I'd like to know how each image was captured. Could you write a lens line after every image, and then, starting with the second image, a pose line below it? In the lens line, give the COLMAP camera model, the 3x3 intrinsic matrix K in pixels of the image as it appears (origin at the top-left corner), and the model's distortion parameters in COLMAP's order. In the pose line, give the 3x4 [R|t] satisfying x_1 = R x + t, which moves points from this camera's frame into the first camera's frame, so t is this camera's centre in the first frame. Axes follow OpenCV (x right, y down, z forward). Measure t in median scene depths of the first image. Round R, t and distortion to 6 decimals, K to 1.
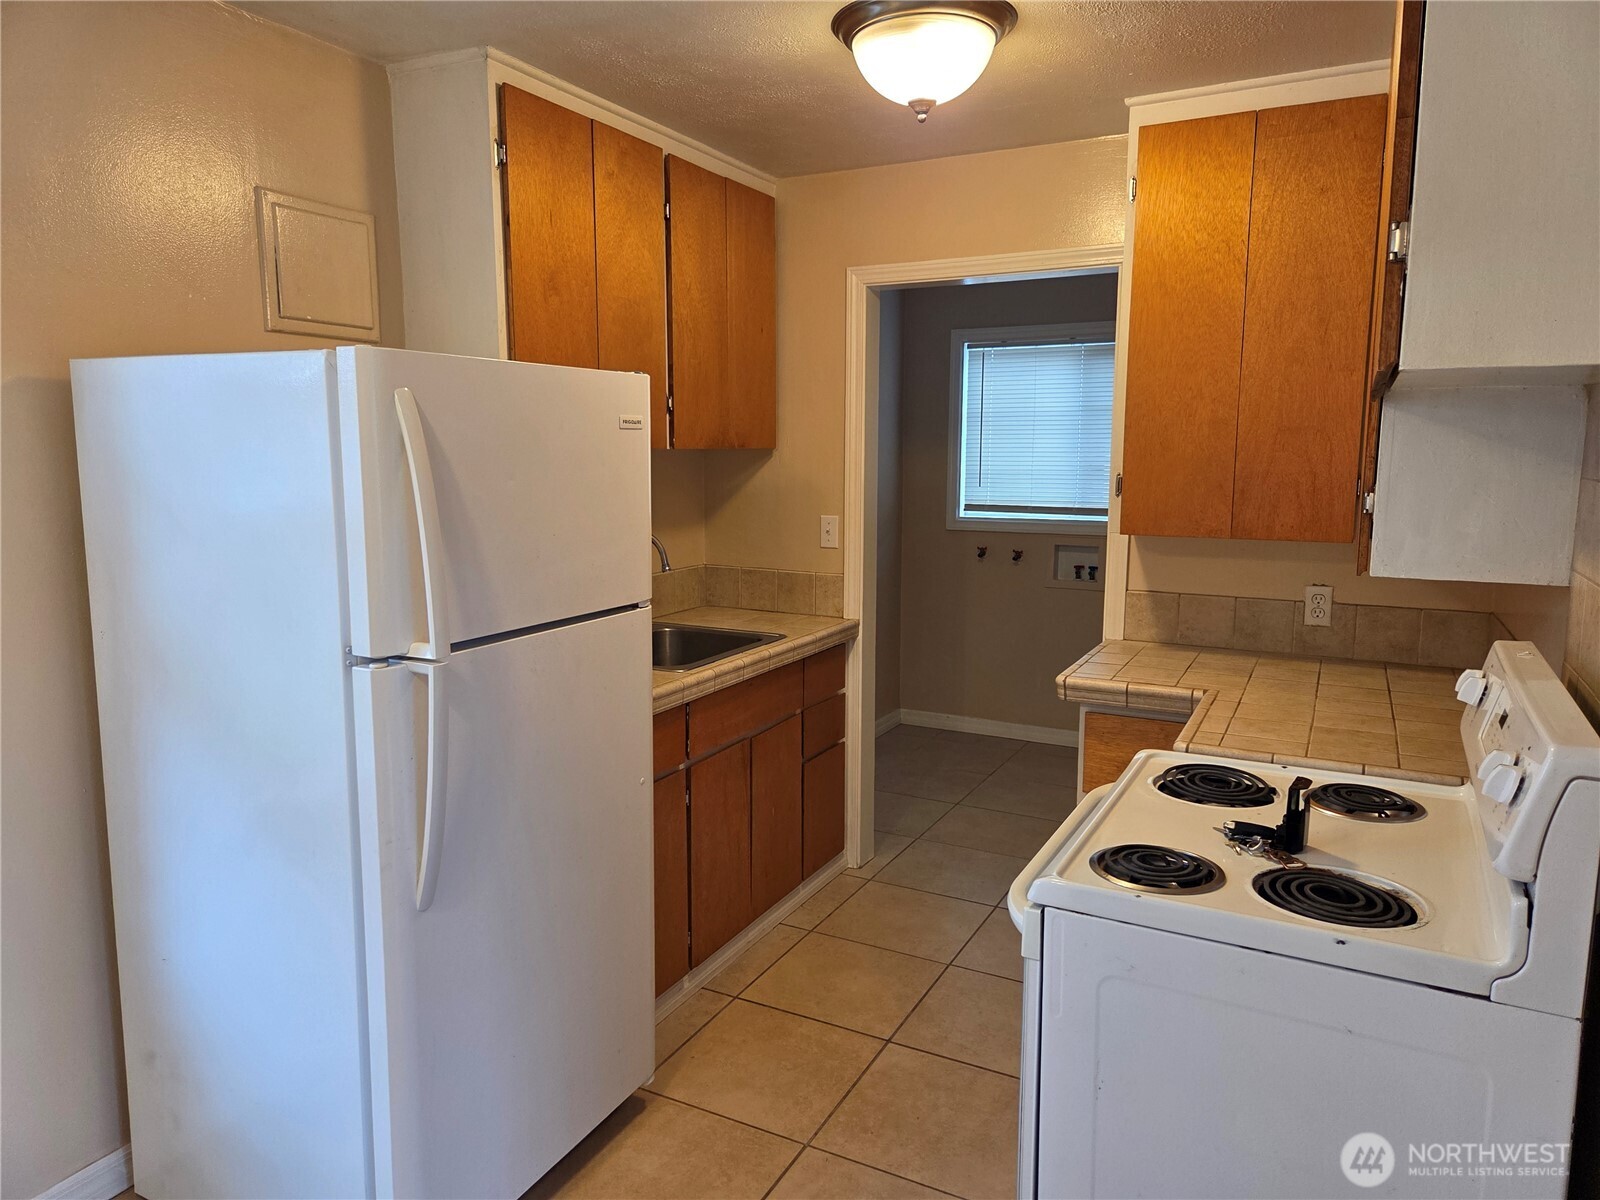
lens RADIAL K [[1078.1, 0, 798.4], [0, 1078.1, 584.8], [0, 0, 1]] dist [0.055268, -0.043121]
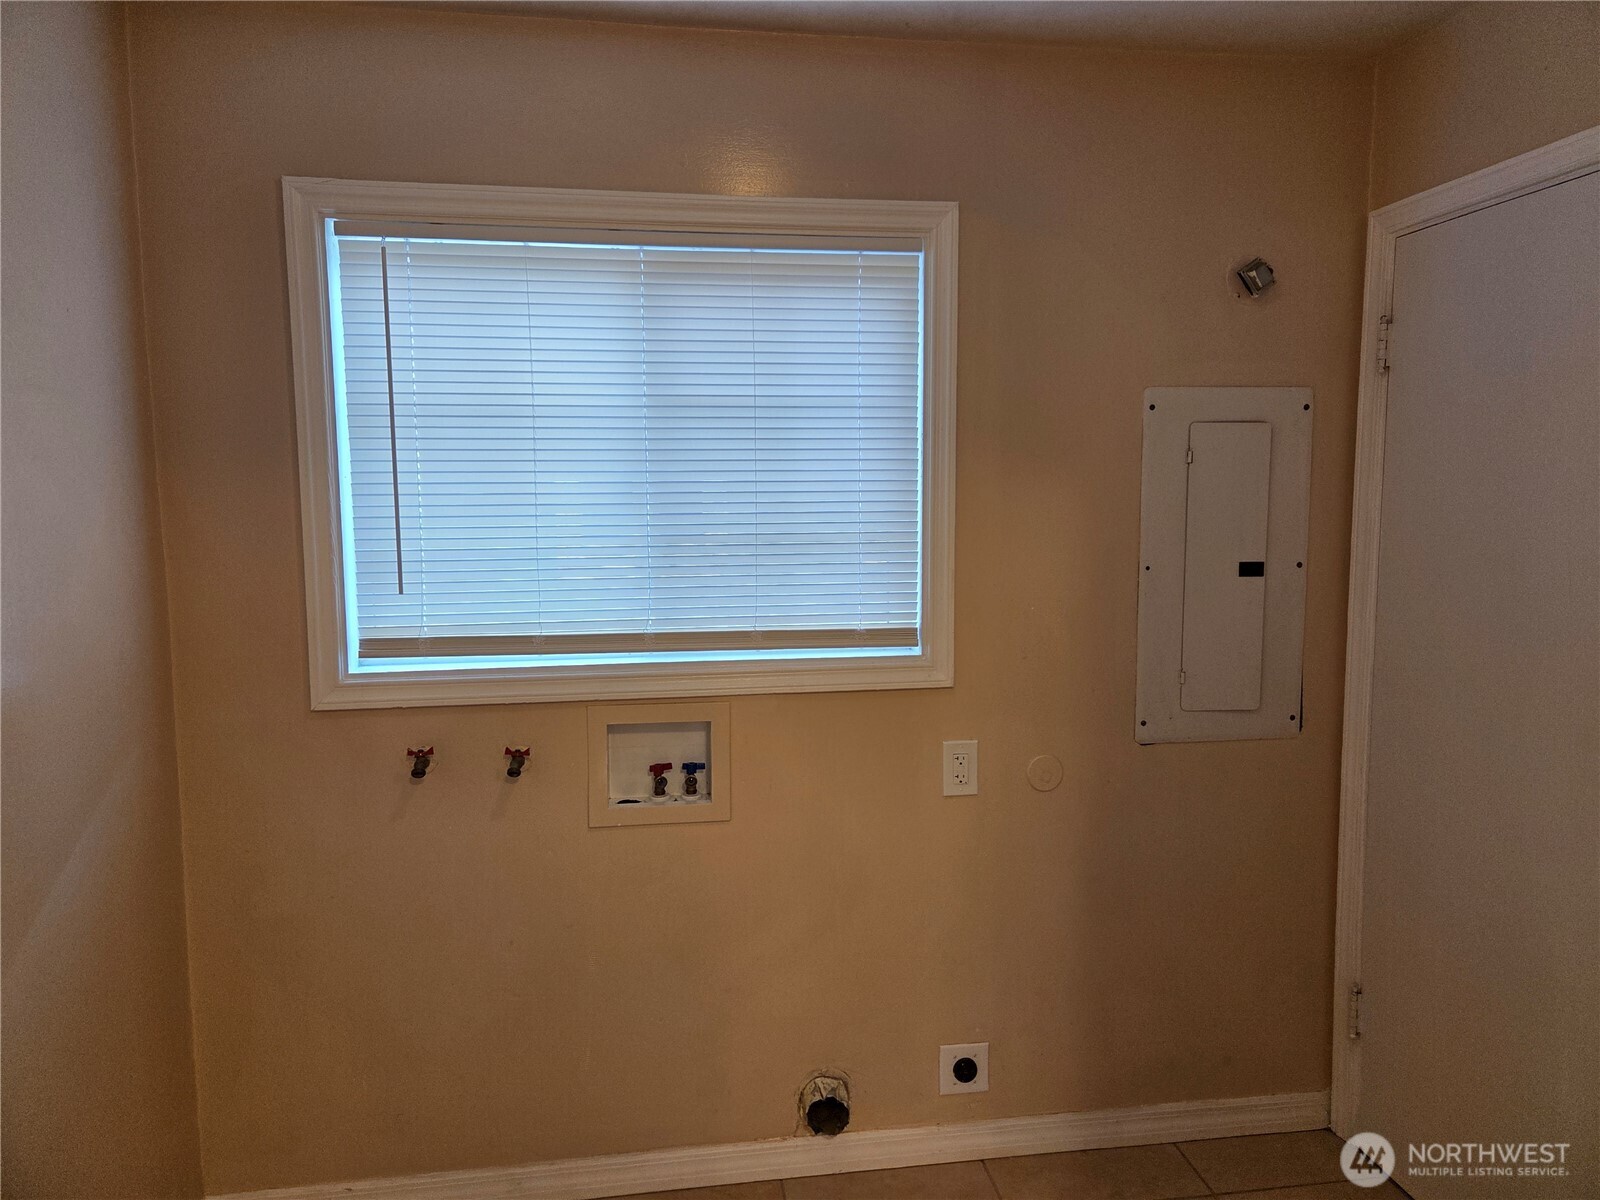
lens RADIAL K [[1078.1, 0, 800.7], [0, 1078.1, 596.8], [0, 0, 1]] dist [0.055268, -0.043121]
pose [[0.823999, -0.062979, 0.563079, 0.102849], [0.084814, 0.996316, -0.012679, -0.111742], [-0.560207, 0.058205, 0.826306, 0.917746]]
